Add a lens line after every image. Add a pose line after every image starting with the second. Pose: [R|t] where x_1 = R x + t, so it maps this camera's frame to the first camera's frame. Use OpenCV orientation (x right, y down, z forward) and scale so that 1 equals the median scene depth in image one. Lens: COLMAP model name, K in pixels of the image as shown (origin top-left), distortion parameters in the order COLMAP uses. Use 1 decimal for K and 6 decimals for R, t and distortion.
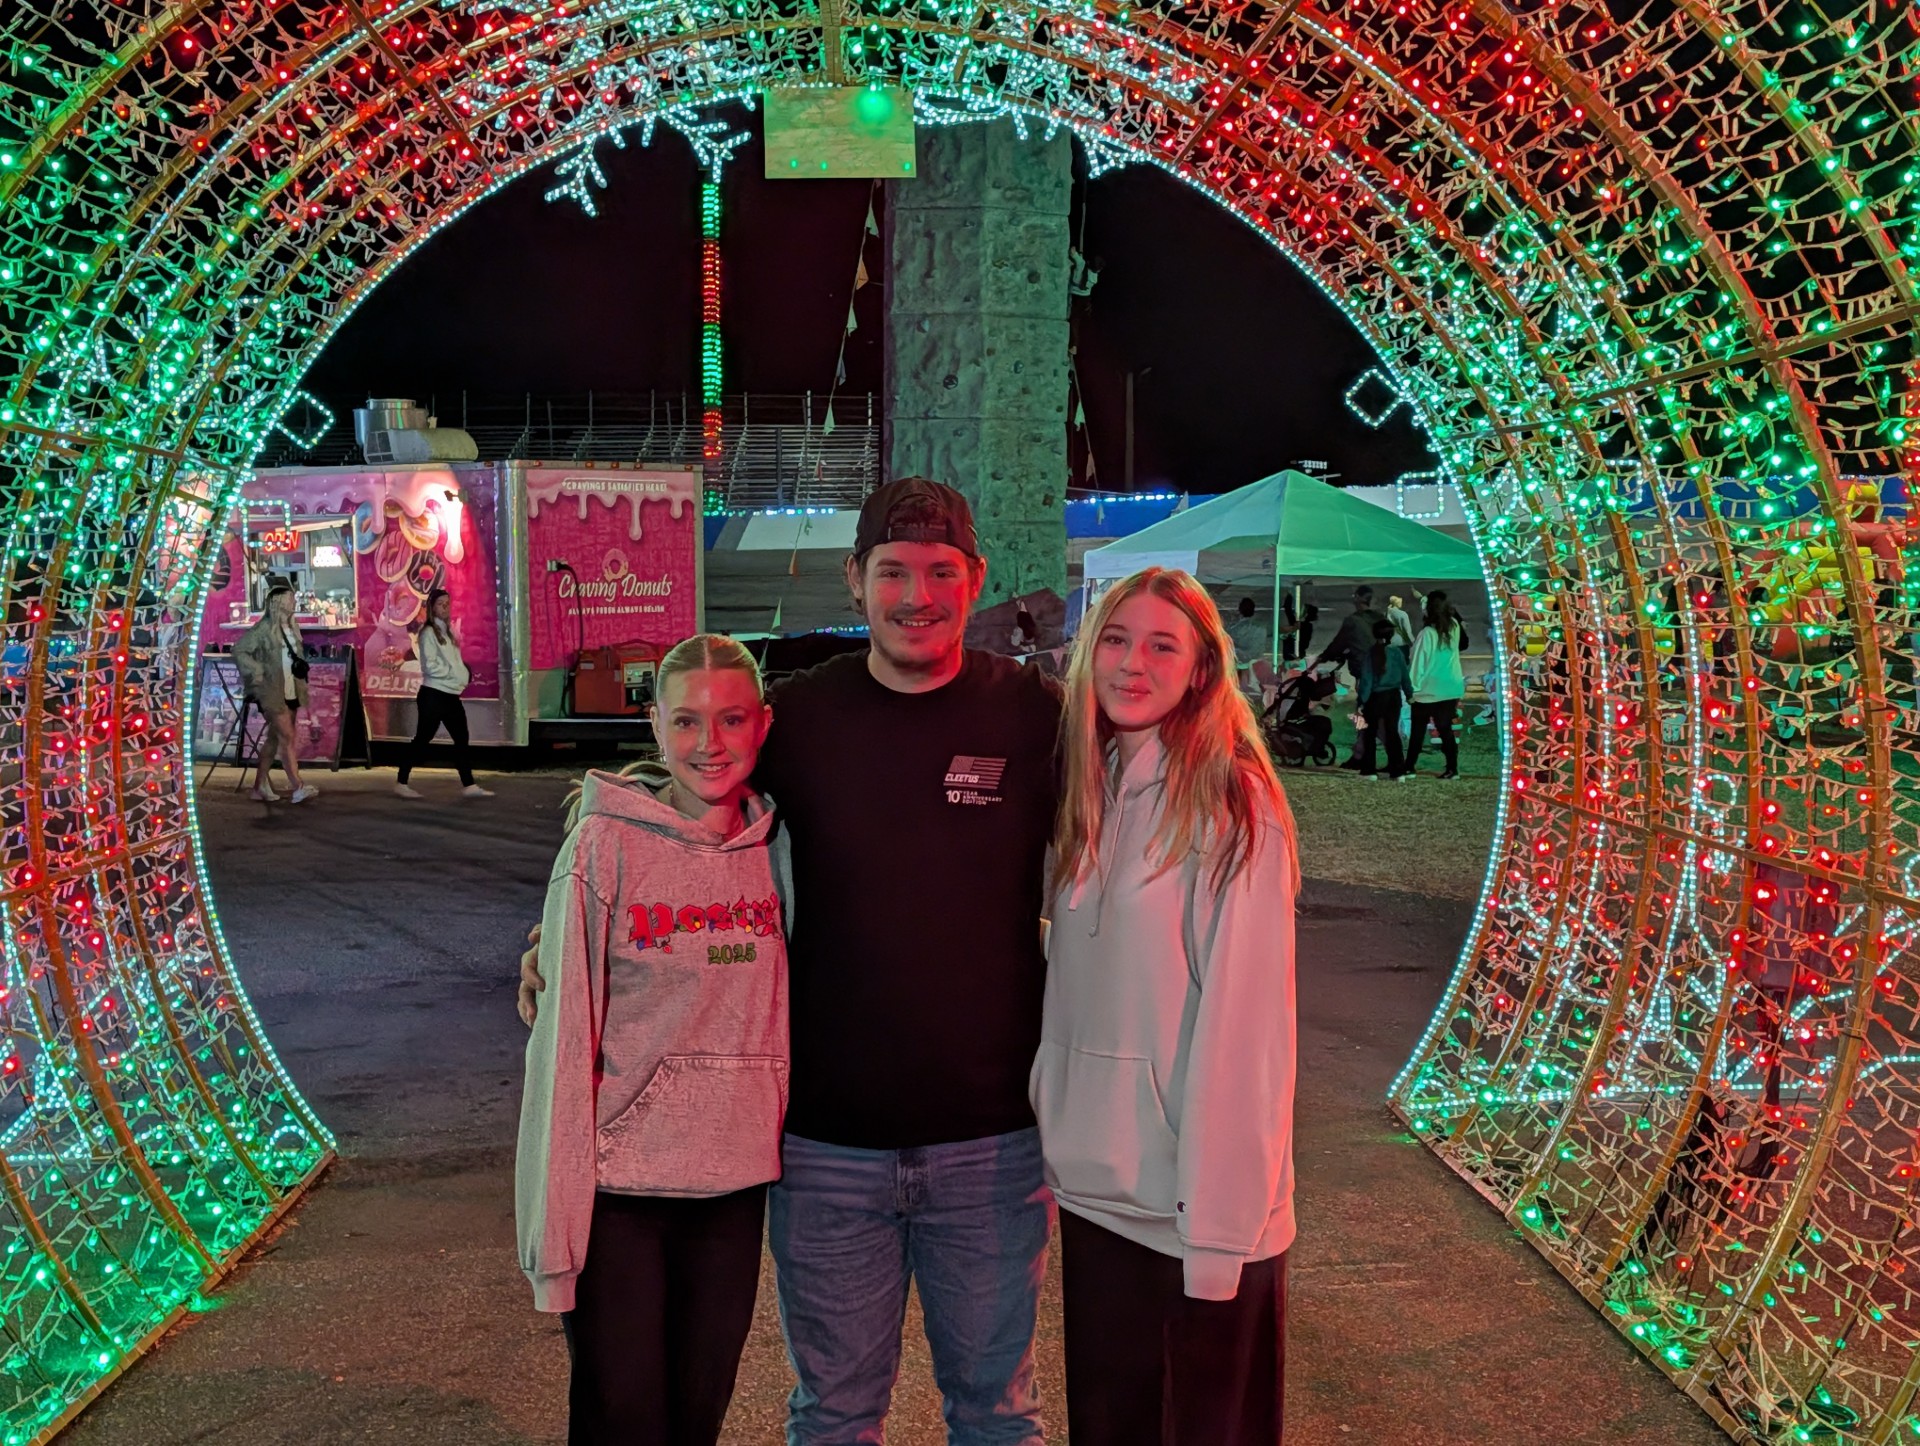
lens RADIAL K [[1673.0, 0, 953.2], [0, 1673.0, 692.0], [0, 0, 1]] dist [0.076384, 0.012456]
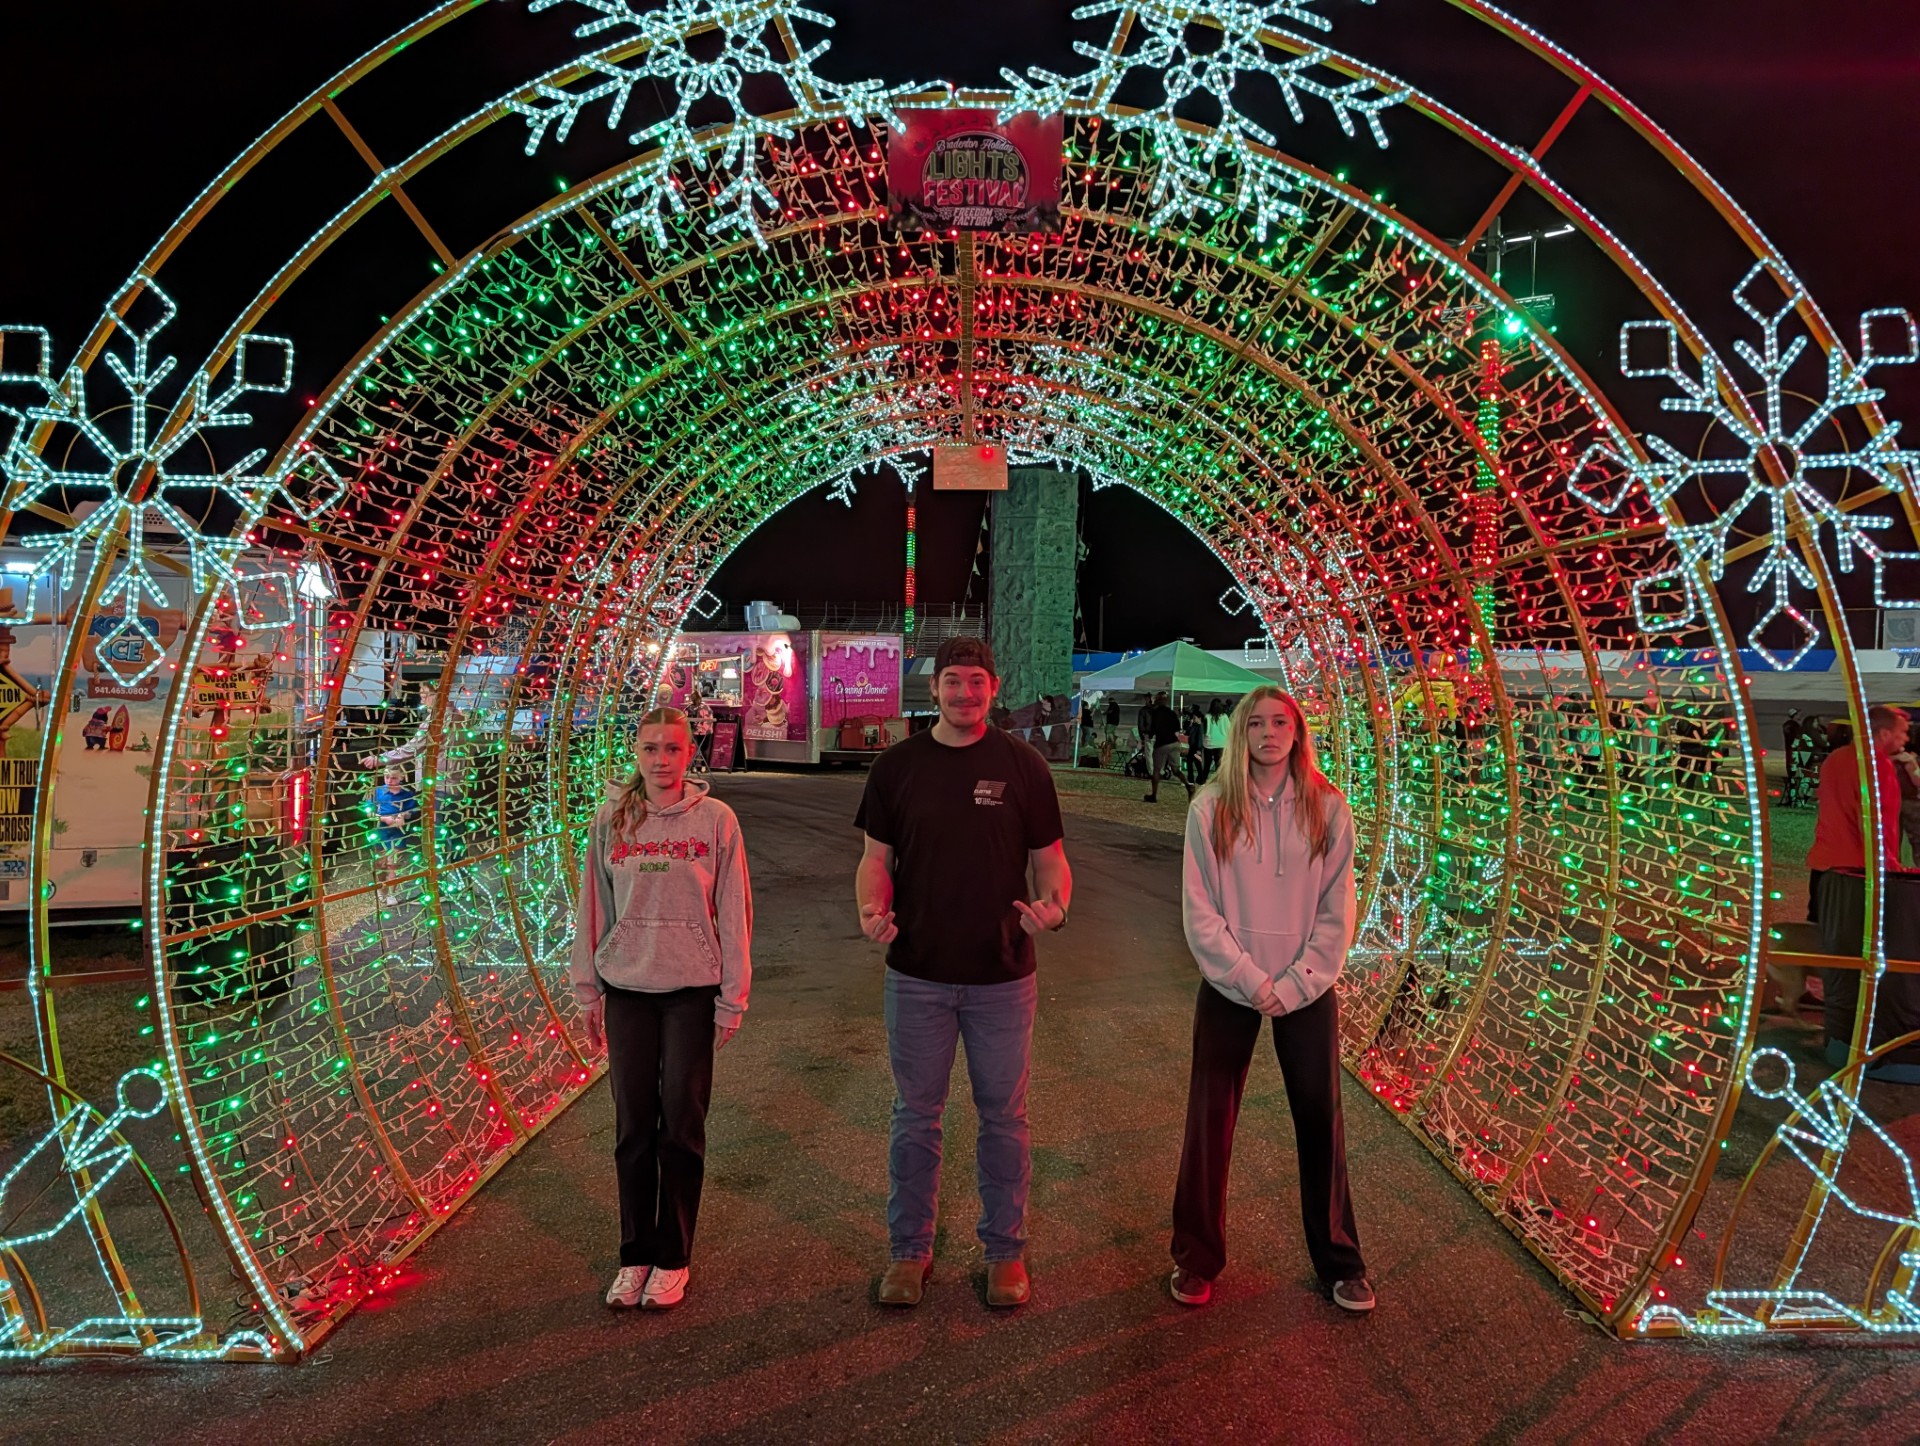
lens RADIAL K [[1421.8, 0, 967.2], [0, 1421.8, 700.9], [0, 0, 1]] dist [0.025543, -0.008648]
pose [[0.998091, 0.019374, -0.058647, 0.034261], [-0.021888, 0.998855, -0.042543, 0.022508], [0.057755, 0.043746, 0.997372, -0.689272]]
